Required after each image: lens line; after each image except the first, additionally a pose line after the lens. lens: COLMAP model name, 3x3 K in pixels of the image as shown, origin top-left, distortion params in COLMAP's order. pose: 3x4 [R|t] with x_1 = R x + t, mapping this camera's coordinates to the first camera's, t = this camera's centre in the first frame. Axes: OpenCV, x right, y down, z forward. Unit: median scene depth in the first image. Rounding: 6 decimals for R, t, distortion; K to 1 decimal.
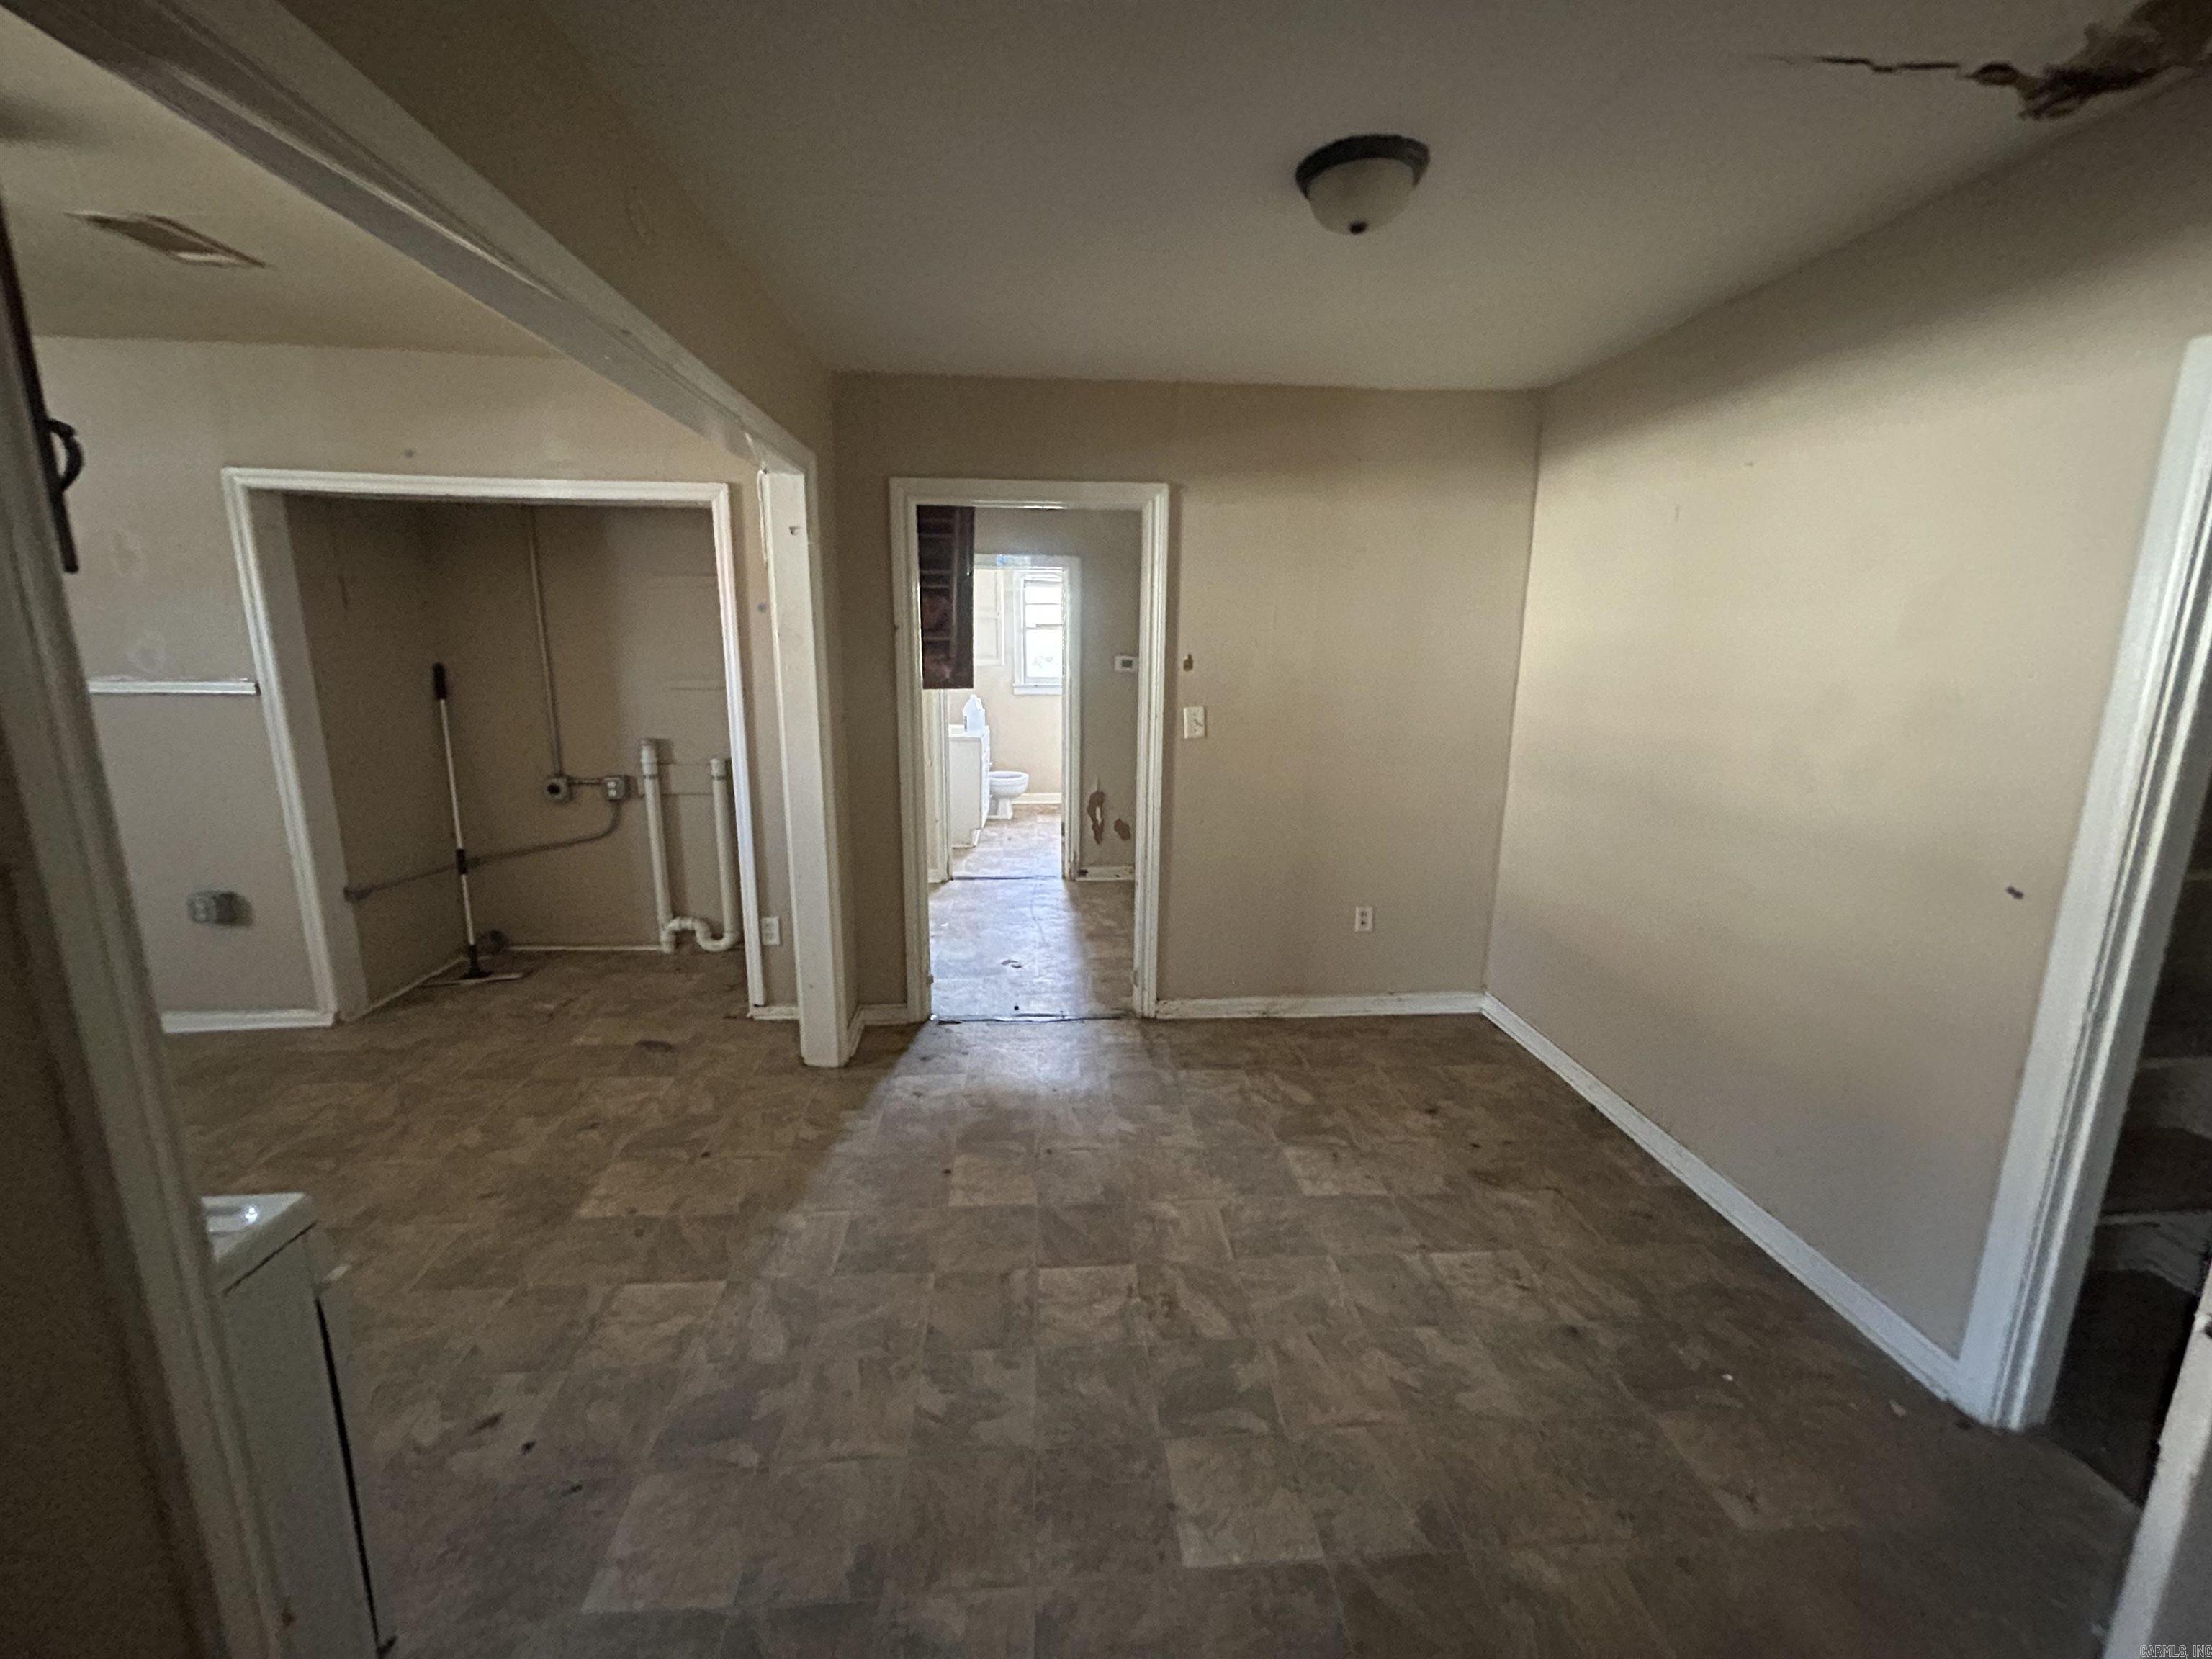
lens RADIAL K [[889.9, 0, 1095.7], [0, 889.9, 823.5], [0, 0, 1]] dist [-0.001177, 0.000908]
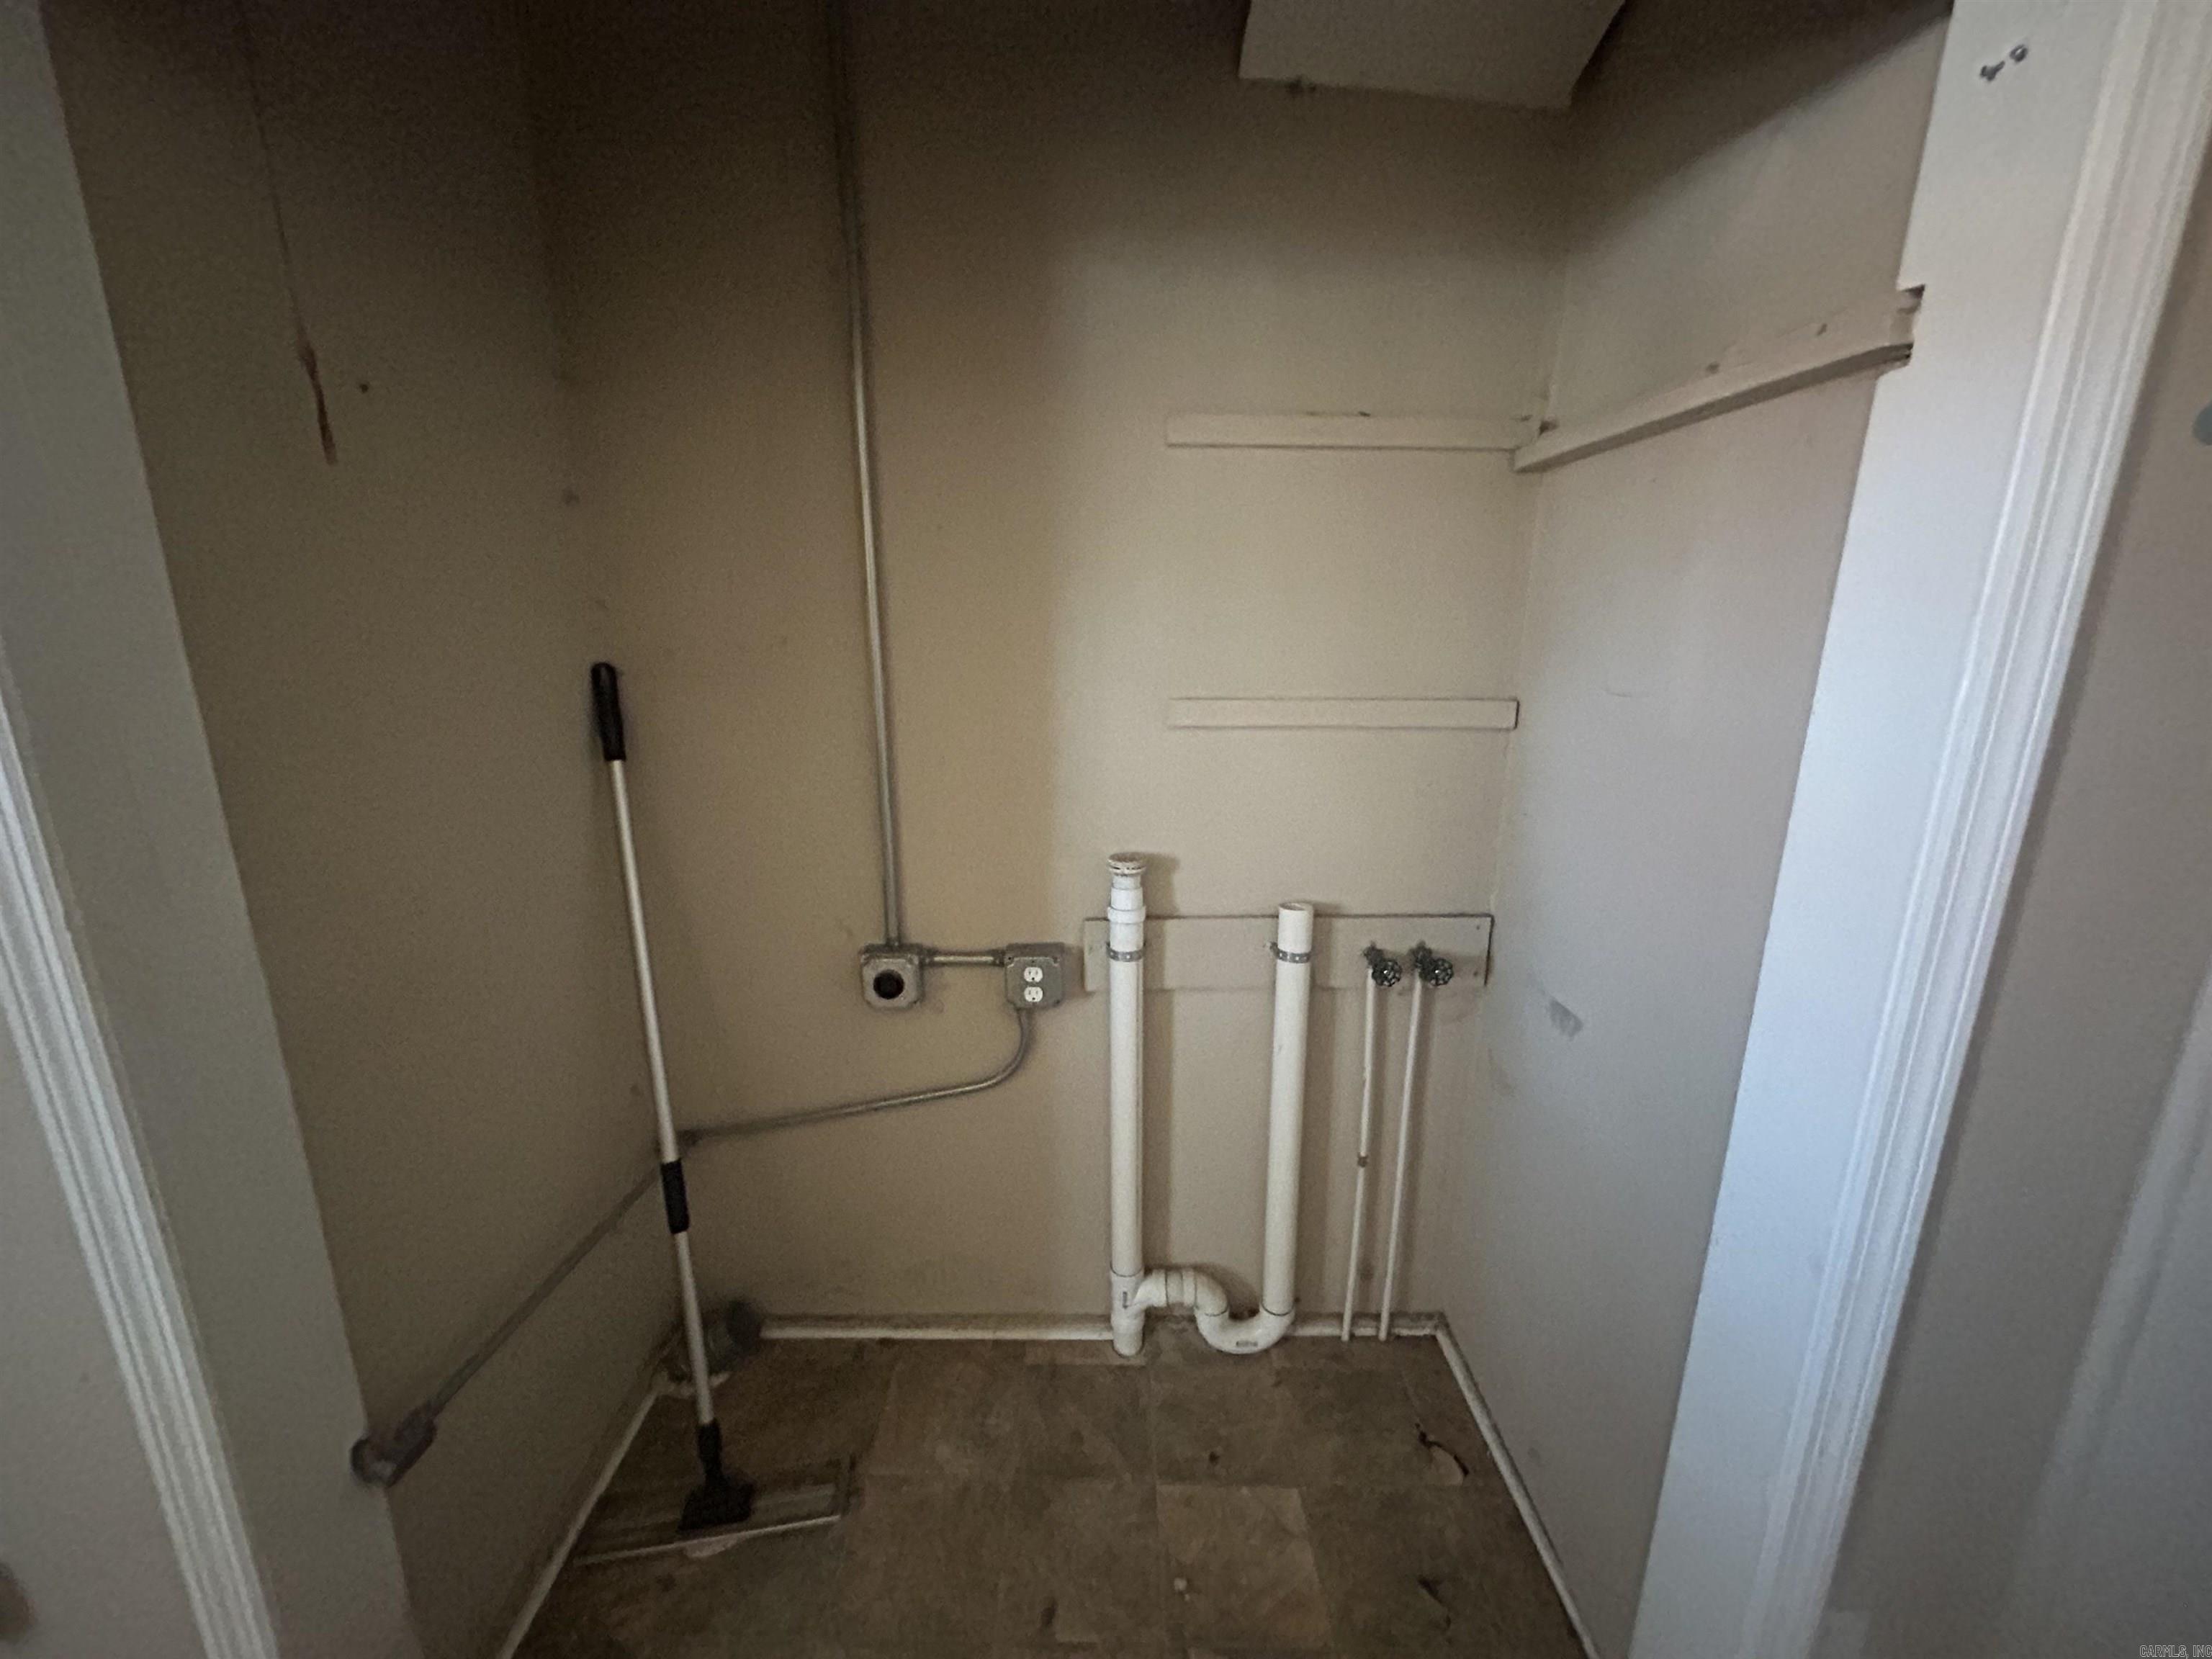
lens RADIAL K [[889.9, 0, 1118.4], [0, 889.9, 831.4], [0, 0, 1]] dist [-0.001177, 0.000908]
pose [[0.999159, 0.008295, -0.040159, -0.729480], [-0.006955, 0.999418, 0.033388, -0.177887], [0.040412, -0.033081, 0.998635, 0.909246]]
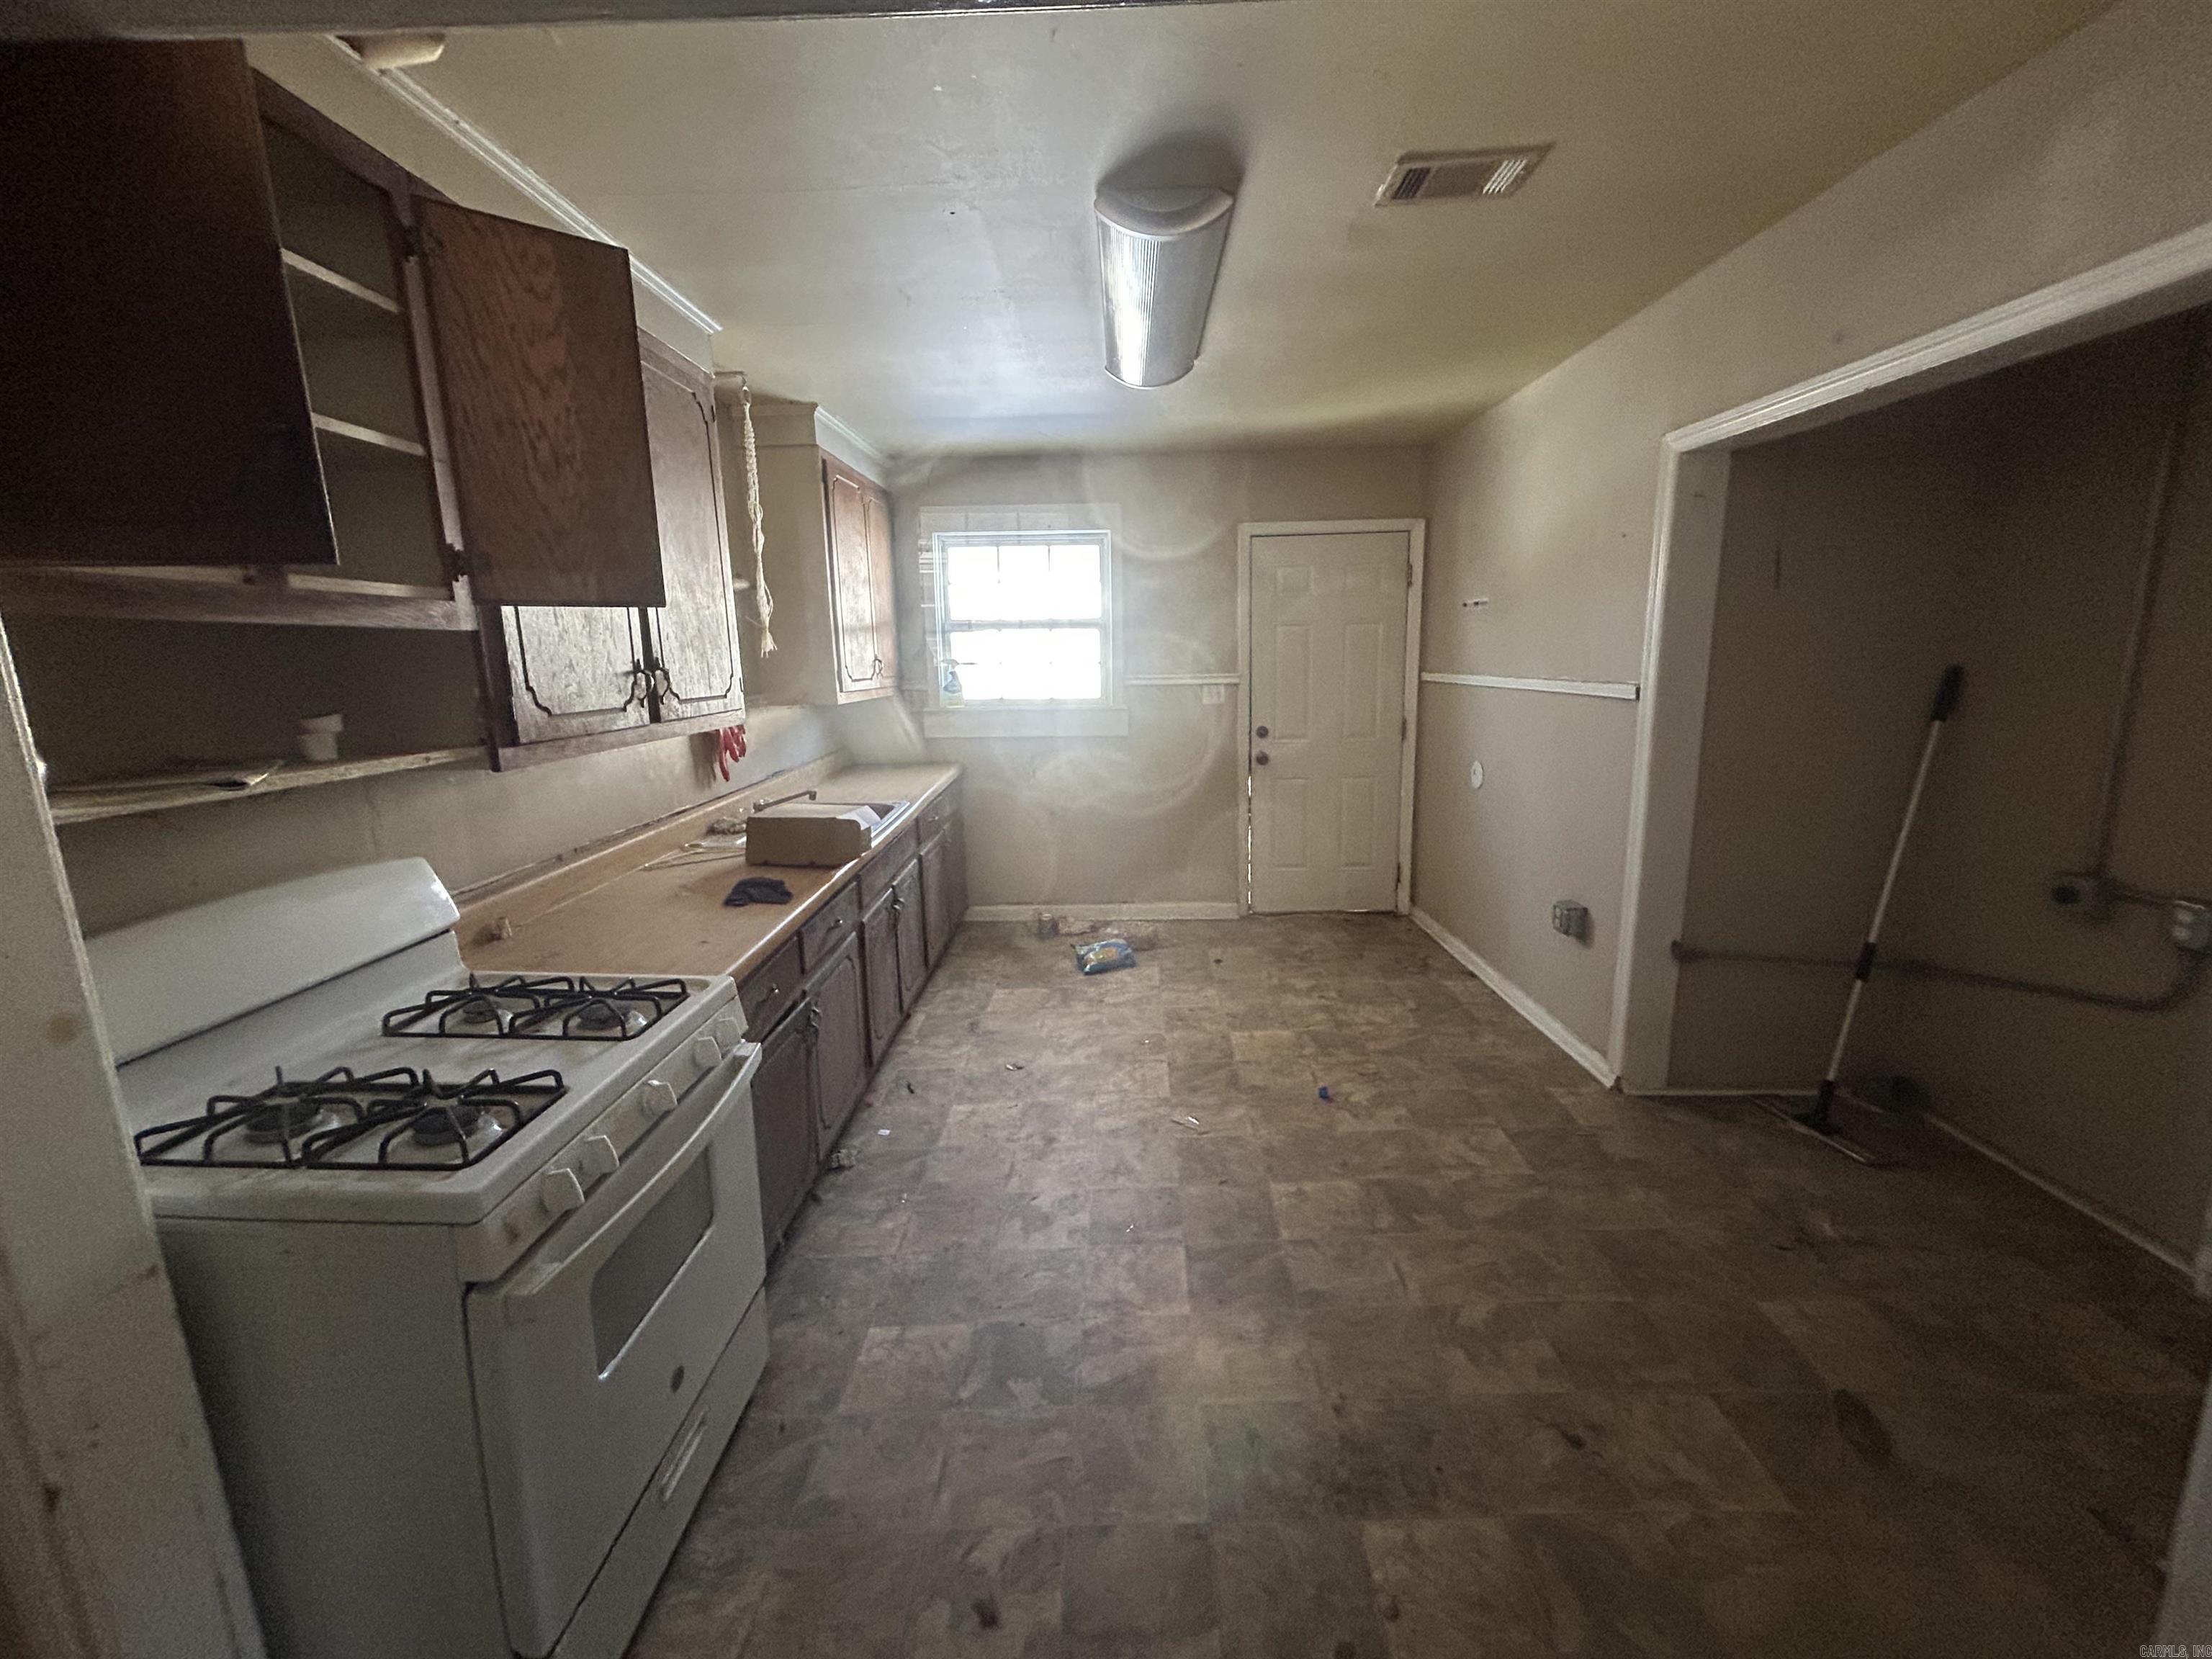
lens RADIAL K [[889.9, 0, 1106.5], [0, 889.9, 823.5], [0, 0, 1]] dist [-0.001177, 0.000908]
pose [[-0.092296, 0.176625, -0.979941, -0.028202], [-0.188027, 0.963345, 0.191343, -0.111108], [0.977818, 0.201915, -0.055703, 0.649408]]
